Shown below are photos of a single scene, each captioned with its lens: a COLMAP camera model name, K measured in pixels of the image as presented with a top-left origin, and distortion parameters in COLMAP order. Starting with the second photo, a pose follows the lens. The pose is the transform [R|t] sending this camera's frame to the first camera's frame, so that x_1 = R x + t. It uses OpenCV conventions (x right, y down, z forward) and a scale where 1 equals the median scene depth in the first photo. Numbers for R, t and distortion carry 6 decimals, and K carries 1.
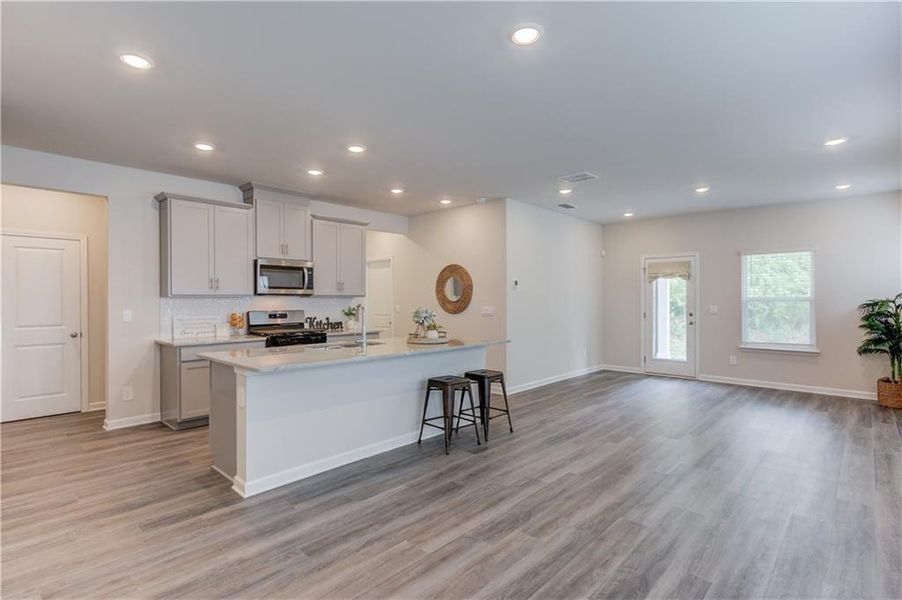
lens RADIAL K [[441.9, 0, 451.0], [0, 441.9, 300.0], [0, 0, 1]] dist [-0.000507, 0.000107]
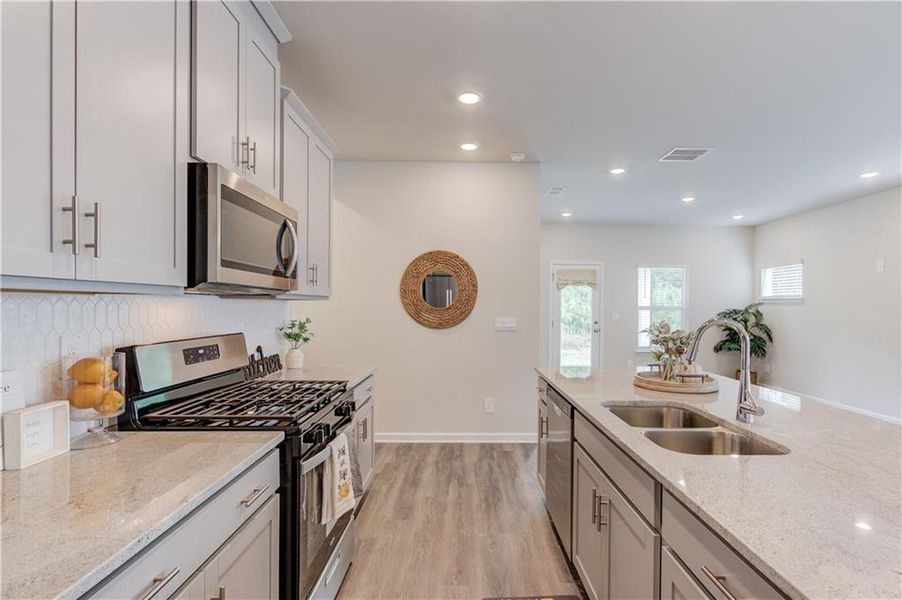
lens RADIAL K [[435.6, 0, 464.4], [0, 435.6, 304.7], [0, 0, 1]] dist [-0.000301, 0.000107]
pose [[0.720431, 0.009235, 0.693465, -0.468292], [-0.006995, 0.999957, -0.006050, 0.000413], [-0.693491, -0.000492, 0.720465, 0.616327]]
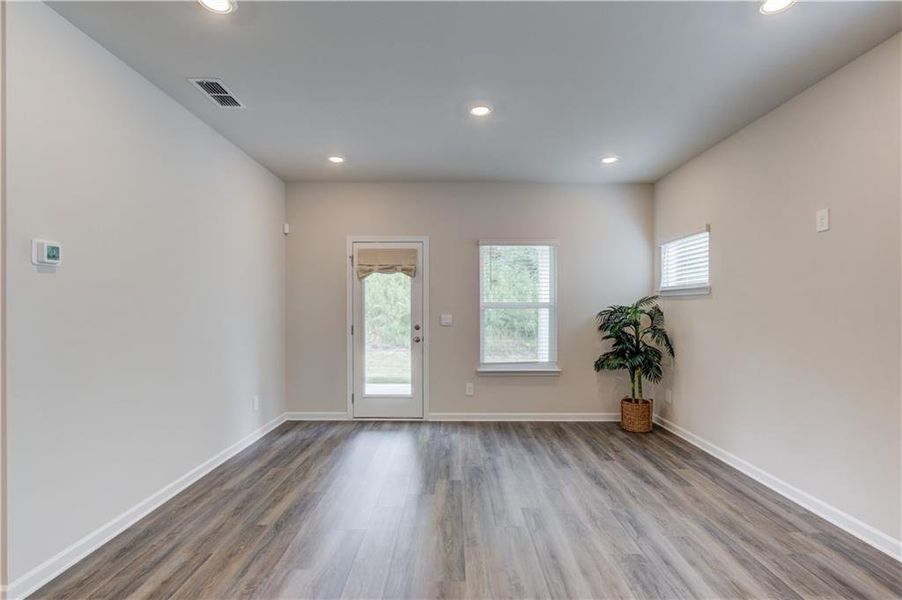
lens RADIAL K [[445.5, 0, 450.4], [0, 445.5, 315.7], [0, 0, 1]] dist [-0.002460, 0.000040]
pose [[0.739630, -0.012492, 0.672898, 0.144704], [0.000719, 0.999842, 0.017771, 0.003093], [-0.673014, -0.012660, 0.739522, 0.571526]]
